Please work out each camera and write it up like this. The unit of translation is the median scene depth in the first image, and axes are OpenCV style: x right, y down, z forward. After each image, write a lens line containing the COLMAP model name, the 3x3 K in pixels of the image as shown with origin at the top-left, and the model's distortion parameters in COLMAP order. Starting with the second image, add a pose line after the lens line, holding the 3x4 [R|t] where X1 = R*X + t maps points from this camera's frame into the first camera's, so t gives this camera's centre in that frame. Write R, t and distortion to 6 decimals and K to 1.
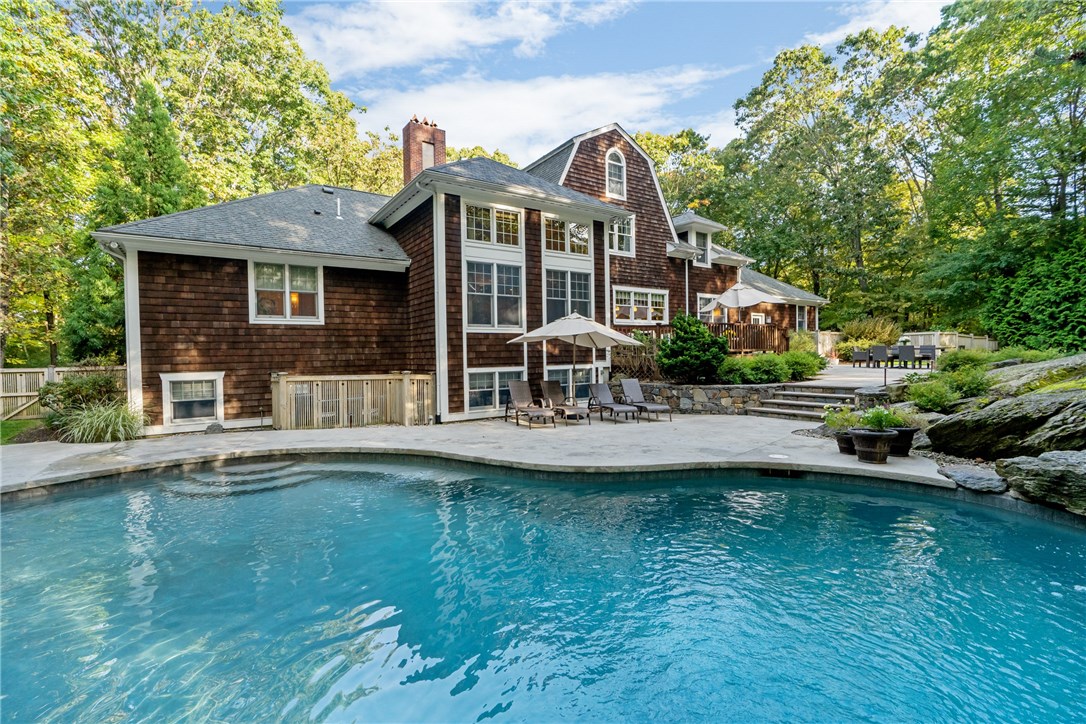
lens RADIAL K [[491.5, 0, 543.5], [0, 491.5, 360.9], [0, 0, 1]] dist [-0.002358, -0.000249]
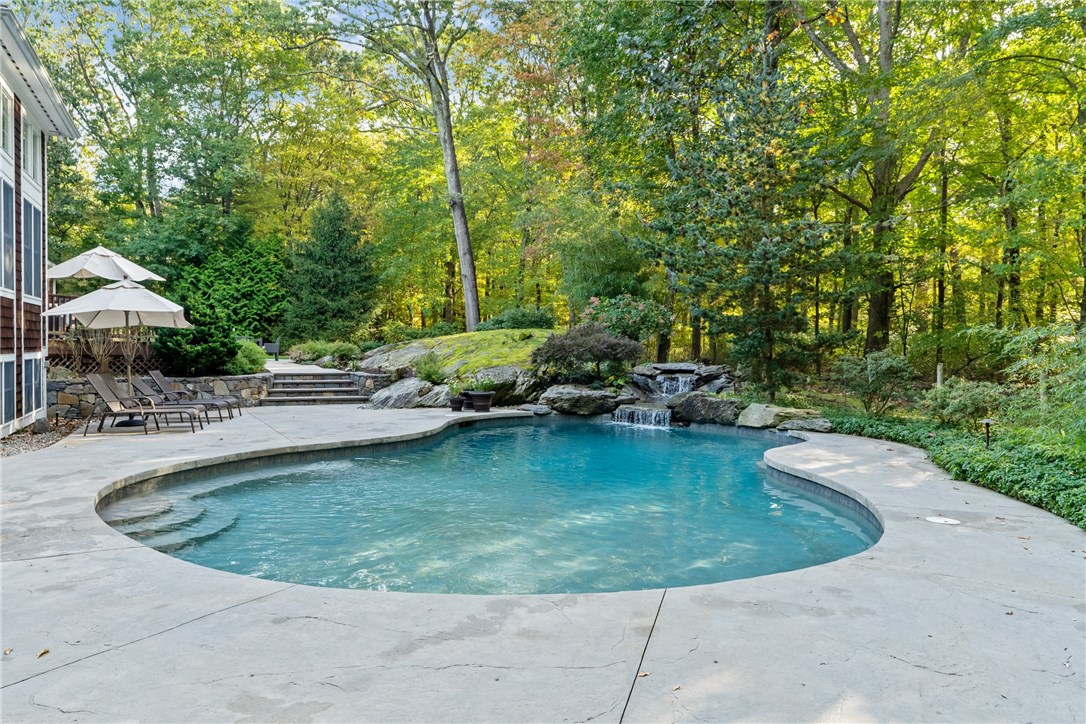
lens RADIAL K [[785.5, 0, 543.3], [0, 785.5, 359.1], [0, 0, 1]] dist [0.001425, -0.000288]
pose [[0.133389, 0.000077, 0.991064, -0.941001], [0.001380, 0.999999, -0.000264, 0.019671], [-0.991063, 0.001402, 0.133388, 0.244614]]
